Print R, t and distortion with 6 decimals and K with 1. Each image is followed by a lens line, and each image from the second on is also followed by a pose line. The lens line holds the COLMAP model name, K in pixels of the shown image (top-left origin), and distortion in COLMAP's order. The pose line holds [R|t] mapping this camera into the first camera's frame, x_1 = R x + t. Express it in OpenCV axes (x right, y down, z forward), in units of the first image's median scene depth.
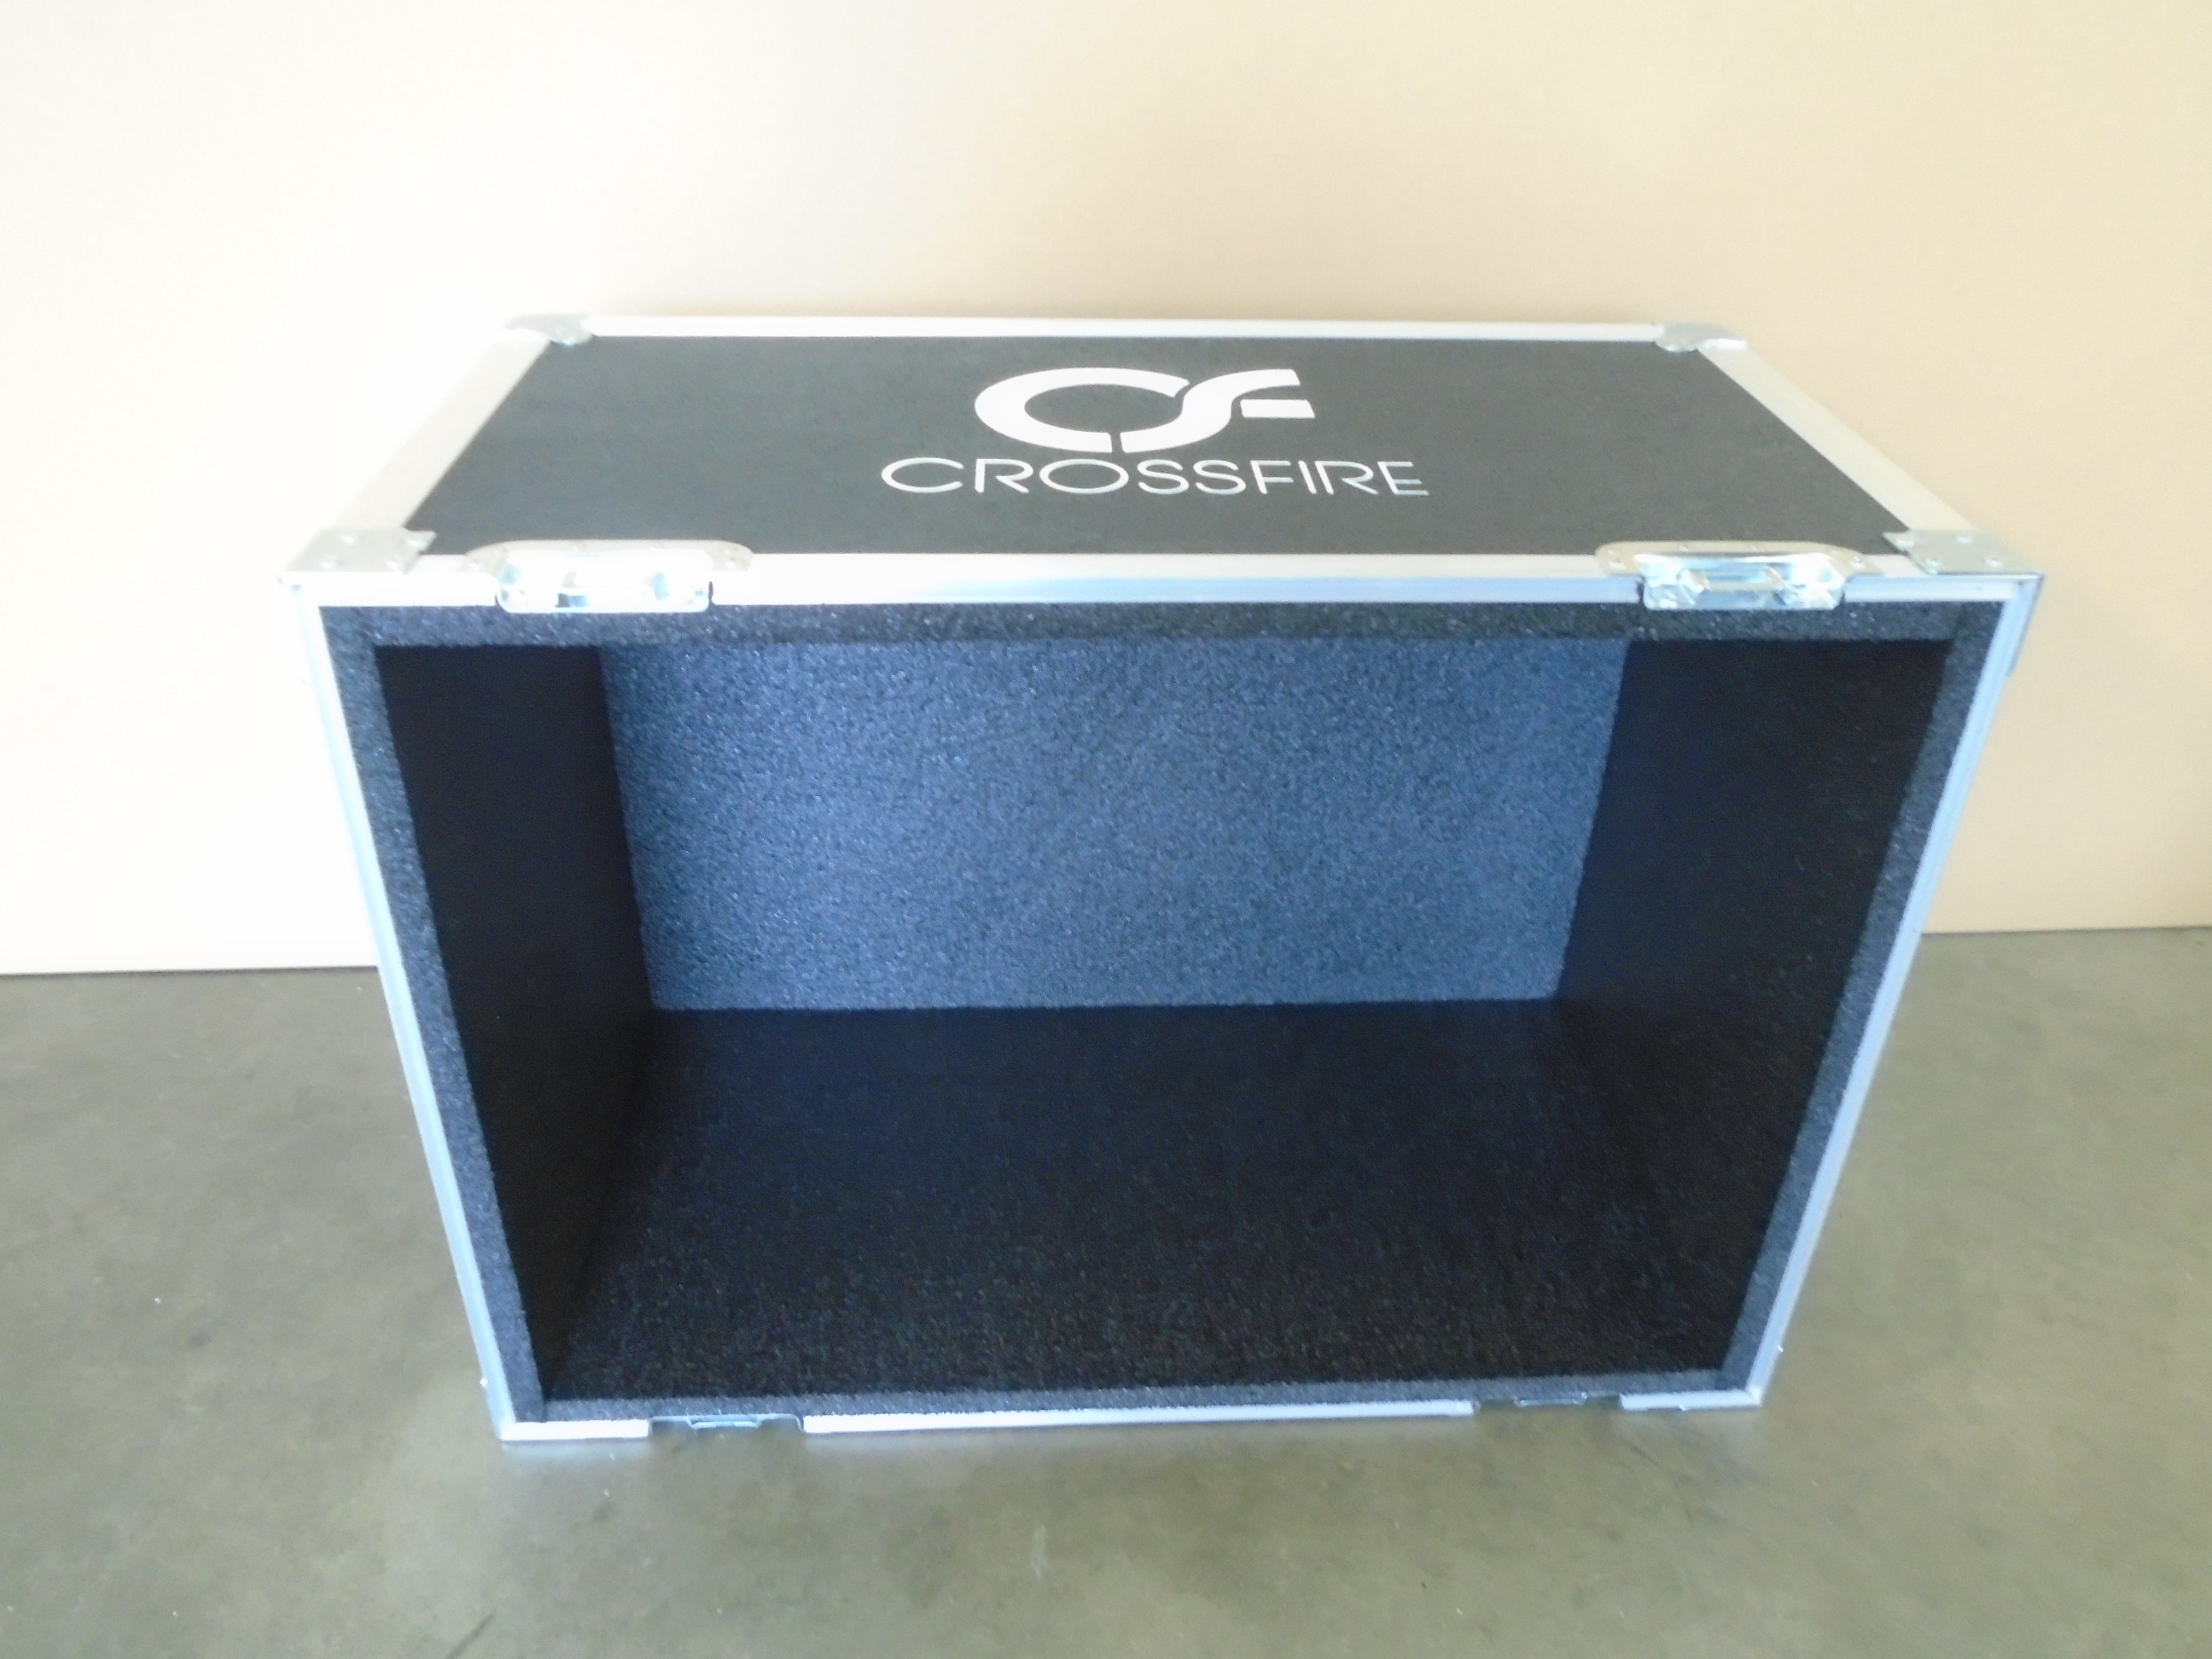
lens RADIAL K [[1697.7, 0, 1098.9], [0, 1697.7, 826.1], [0, 0, 1]] dist [-0.007523, -0.001516]
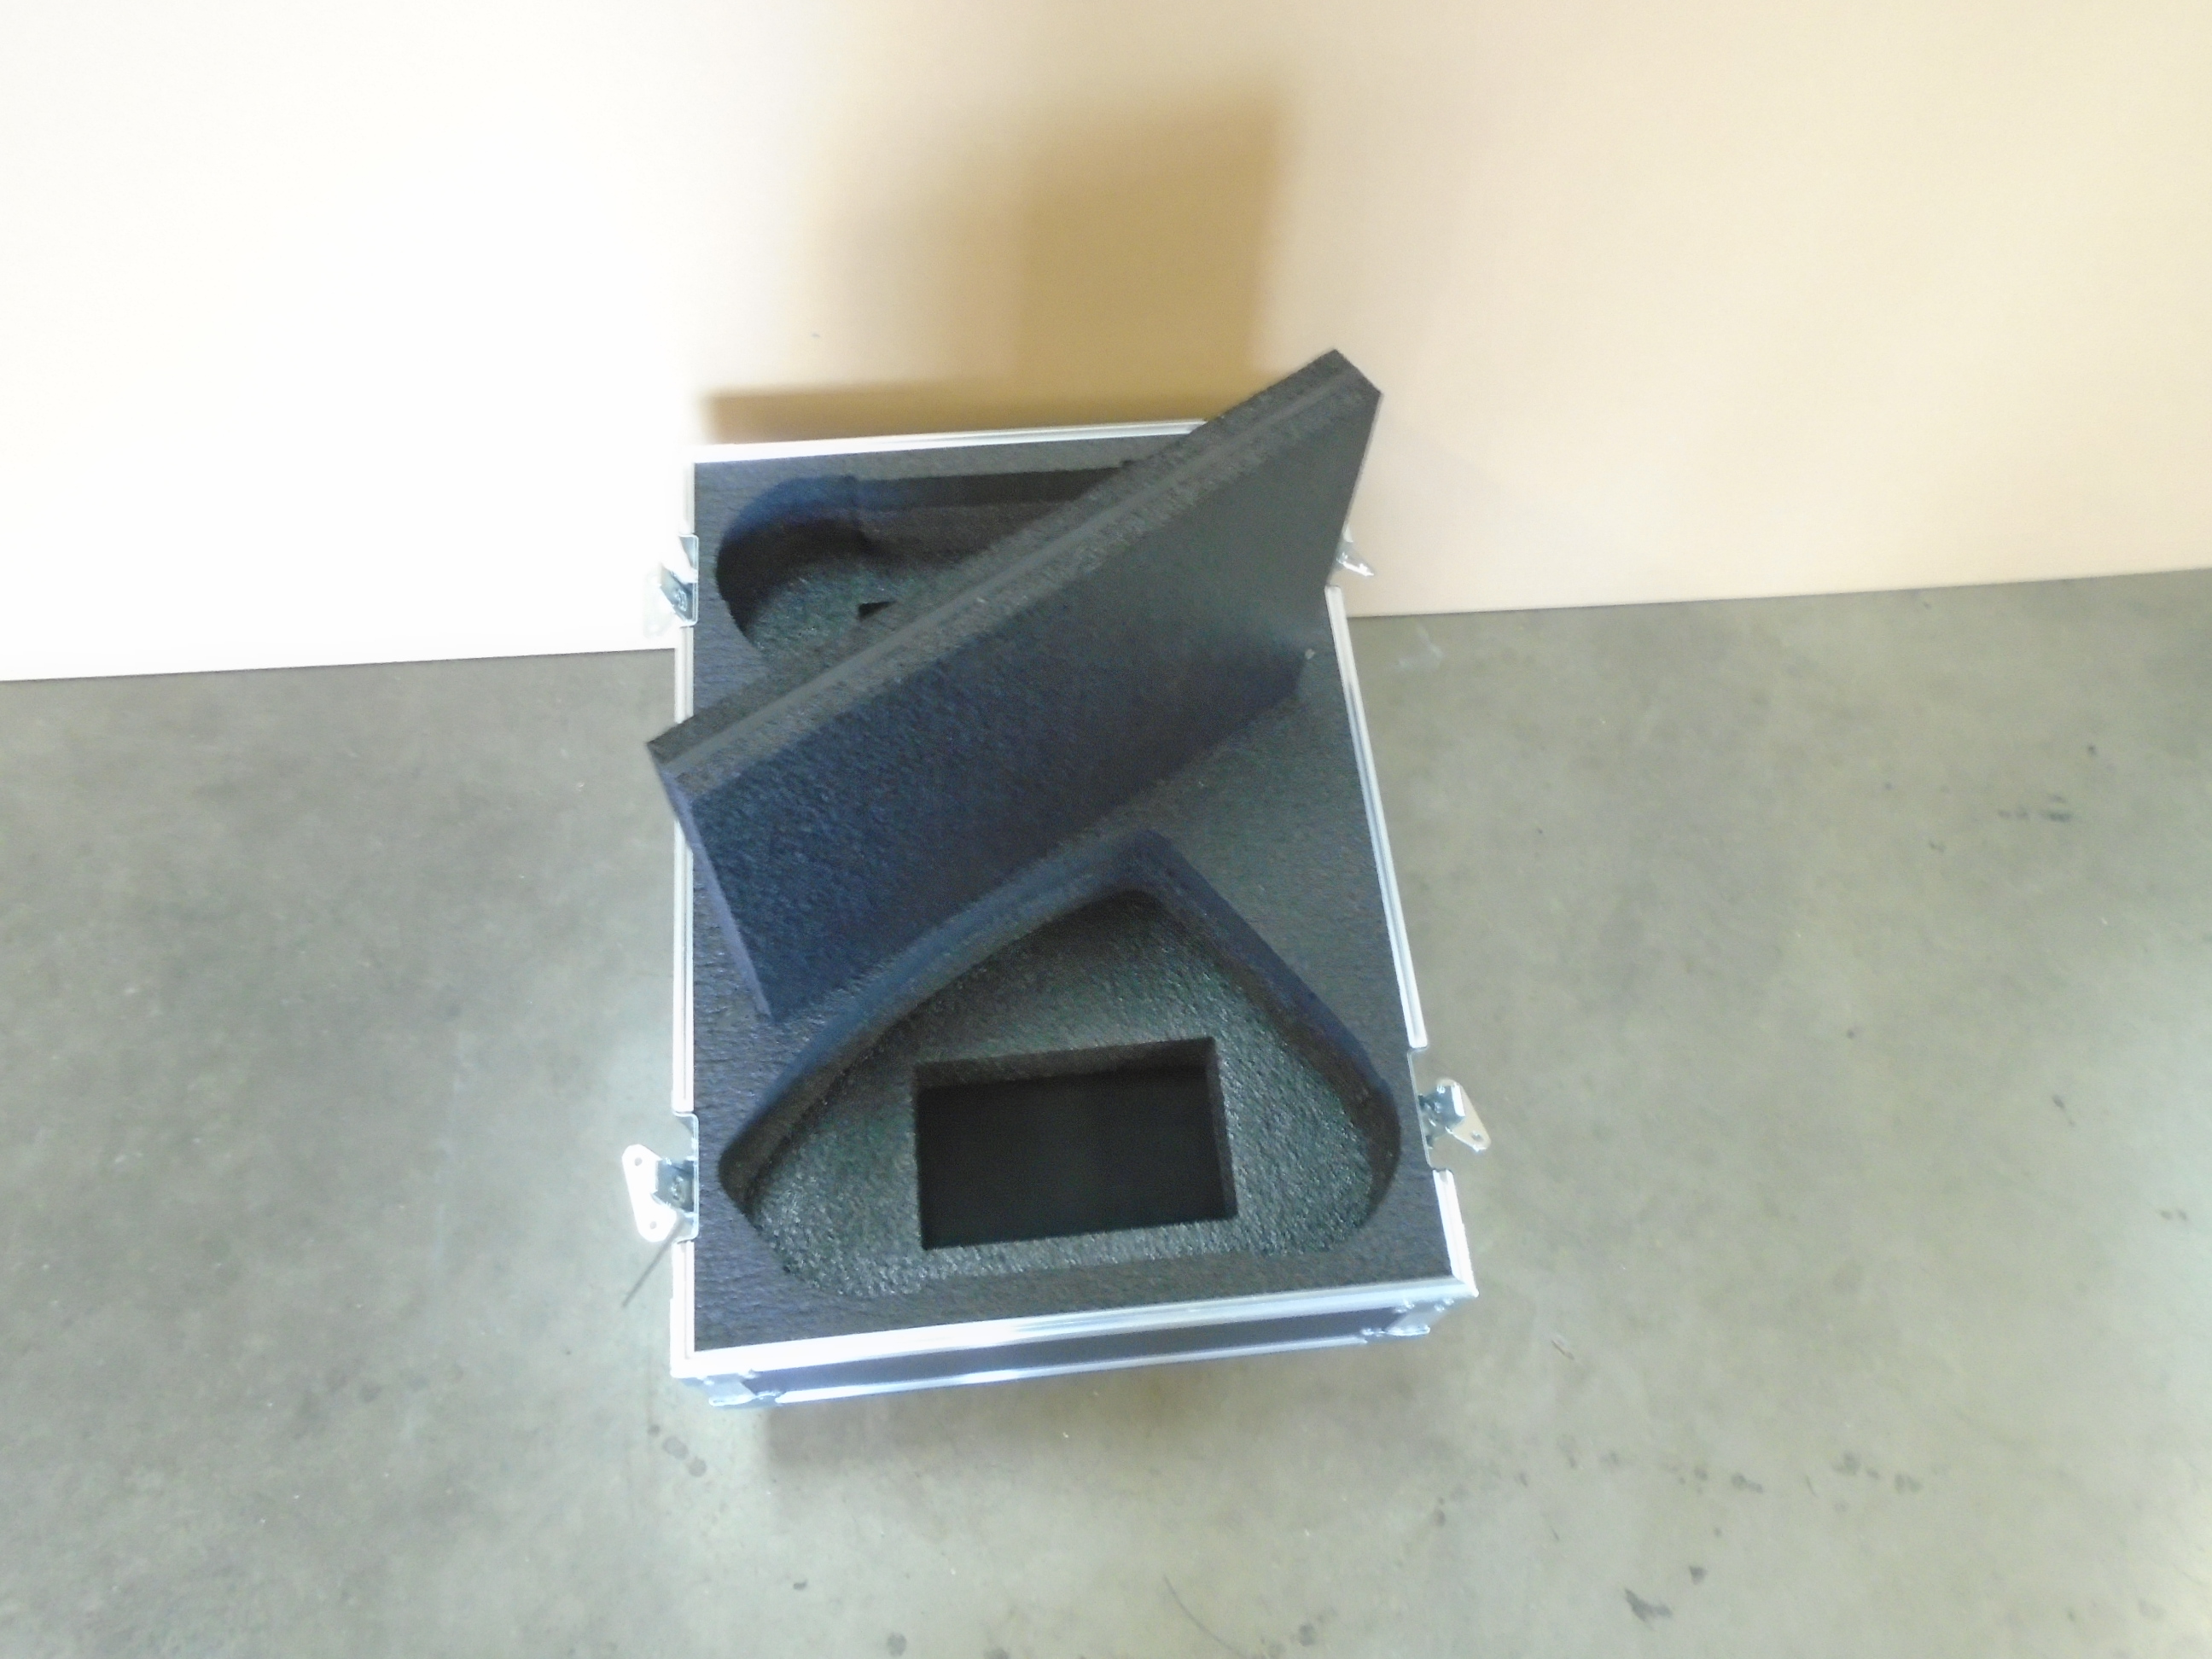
lens RADIAL K [[1697.7, 0, 1098.9], [0, 1697.7, 826.1], [0, 0, 1]] dist [-0.007523, -0.001516]
pose [[0.999521, -0.007105, 0.030117, -0.008085], [-0.010034, 0.846275, 0.532652, -0.661608], [-0.029272, -0.532700, 0.845798, -0.200560]]
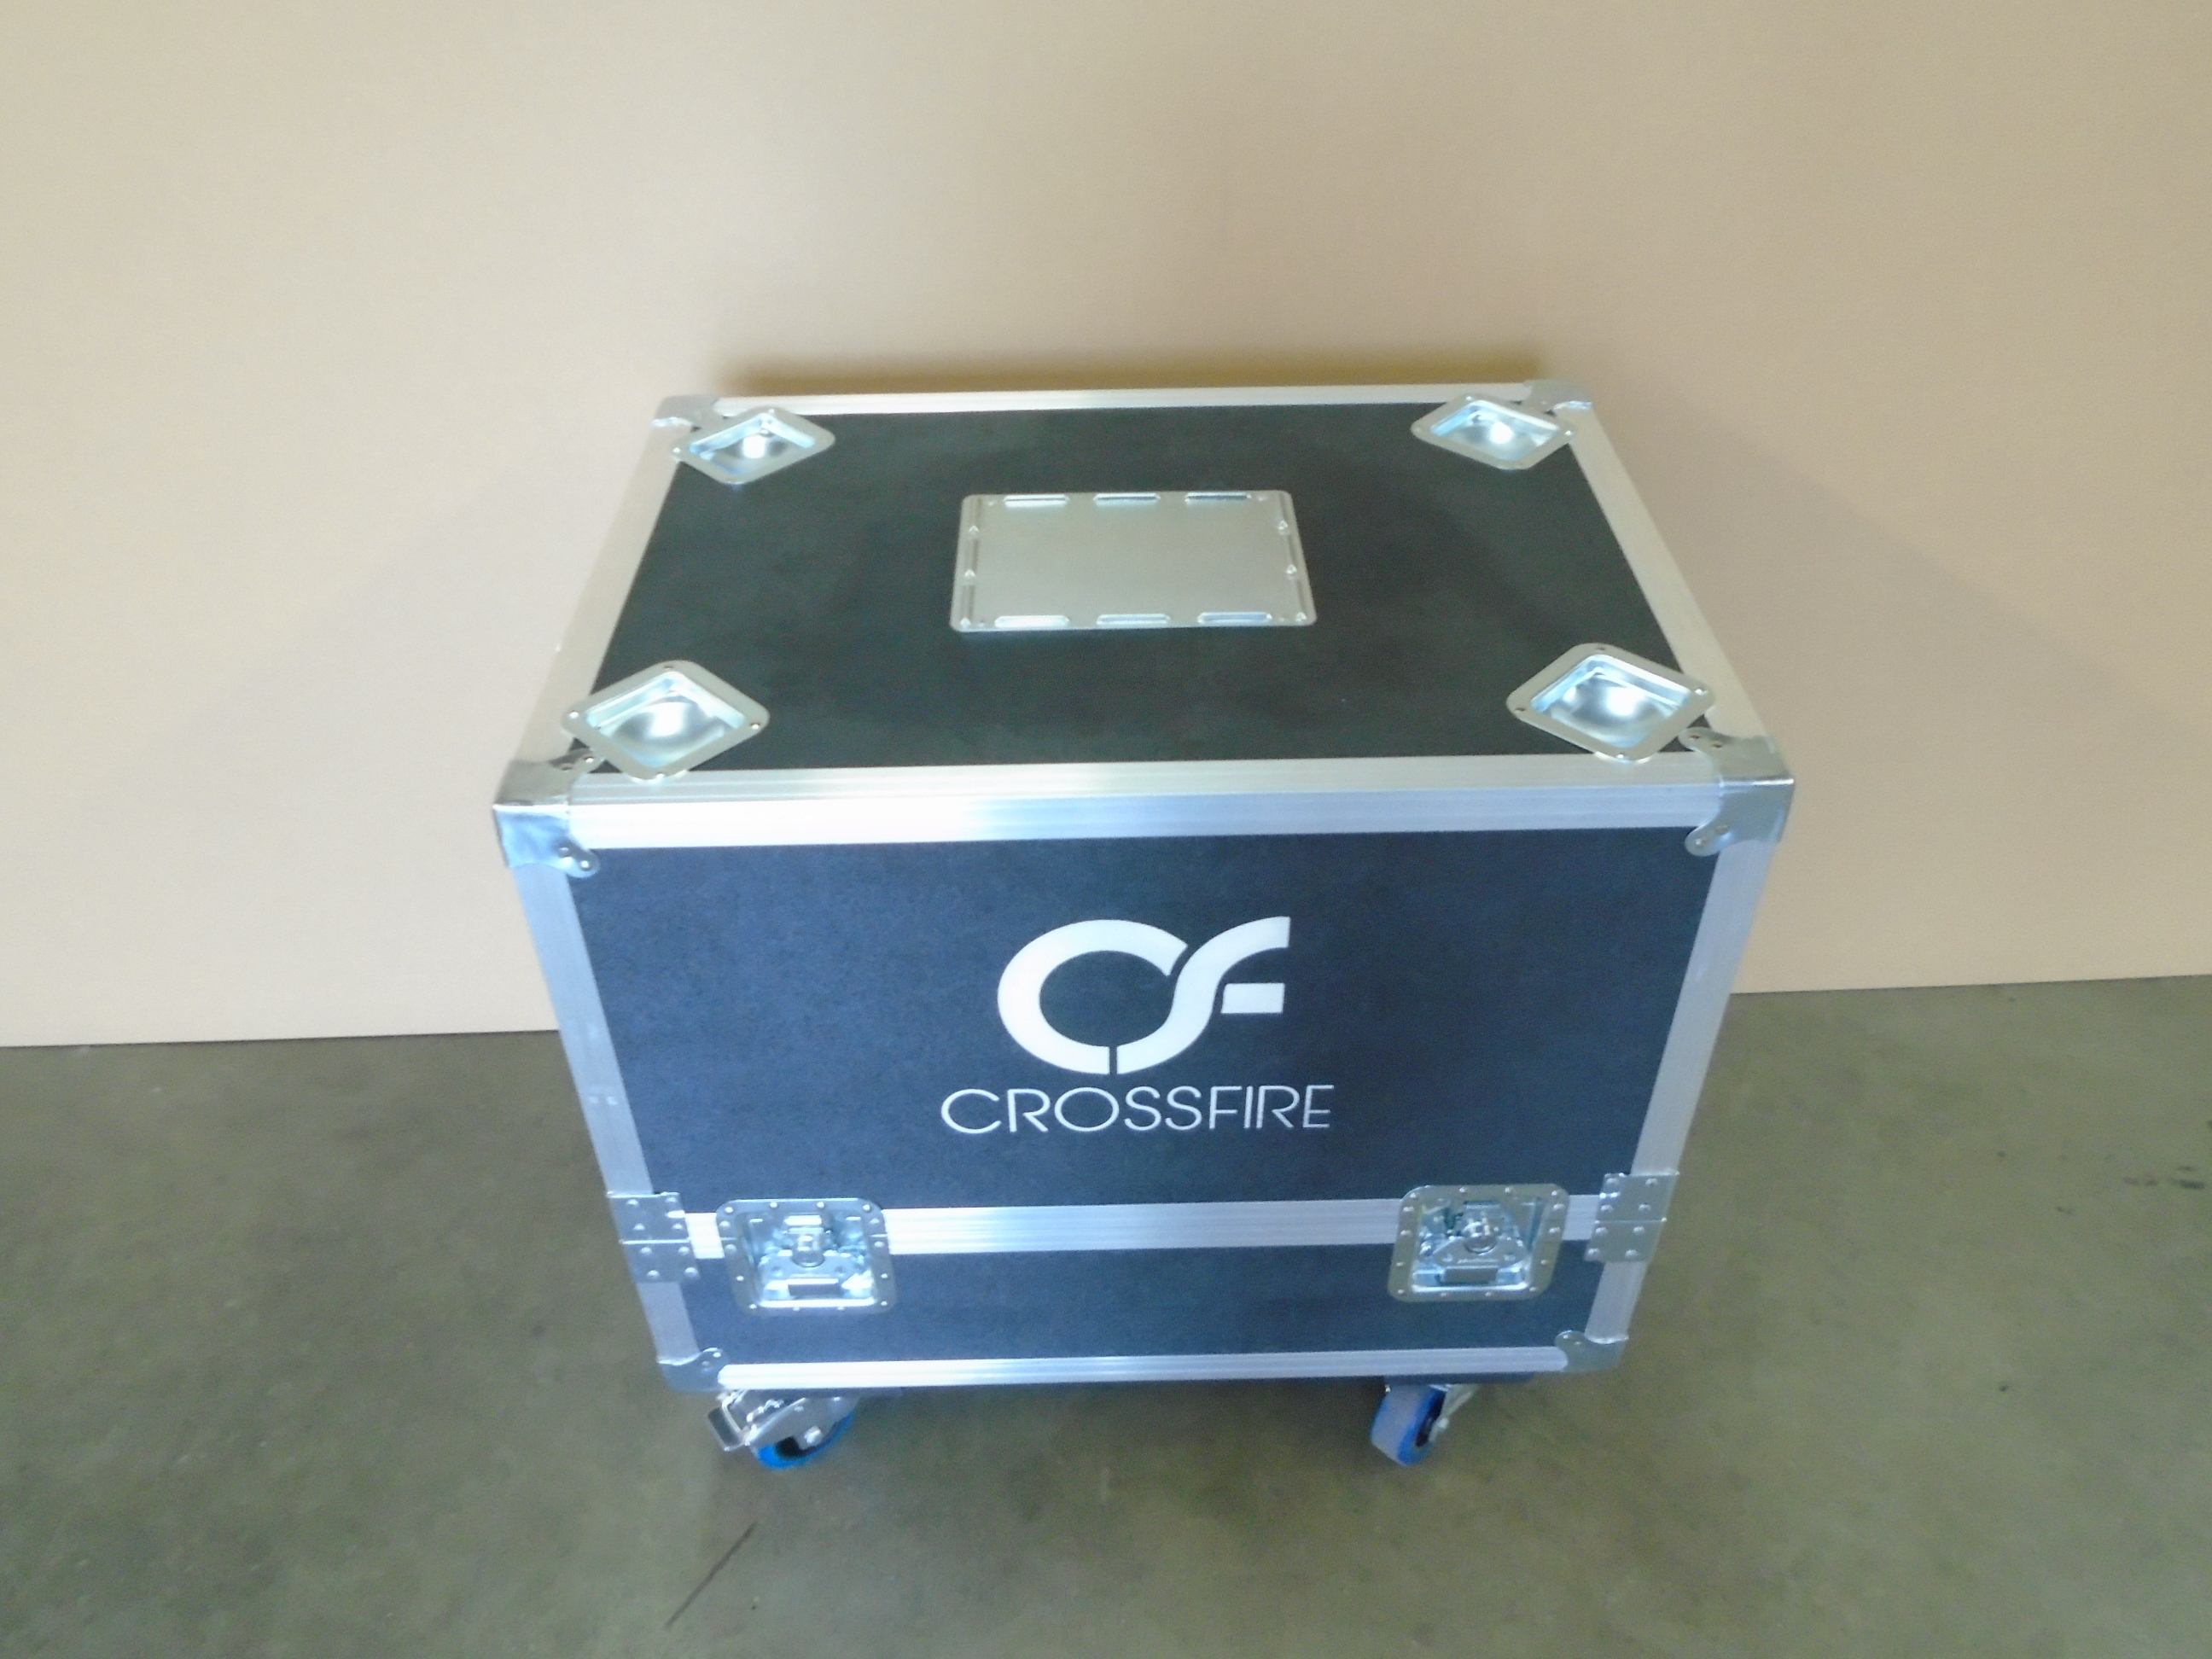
lens RADIAL K [[1697.7, 0, 1098.9], [0, 1697.7, 826.1], [0, 0, 1]] dist [-0.007523, -0.001516]
pose [[0.998879, -0.005094, -0.047070, 0.032469], [0.010808, 0.992478, 0.121942, -0.323711], [0.046095, -0.122314, 0.991420, -0.412397]]
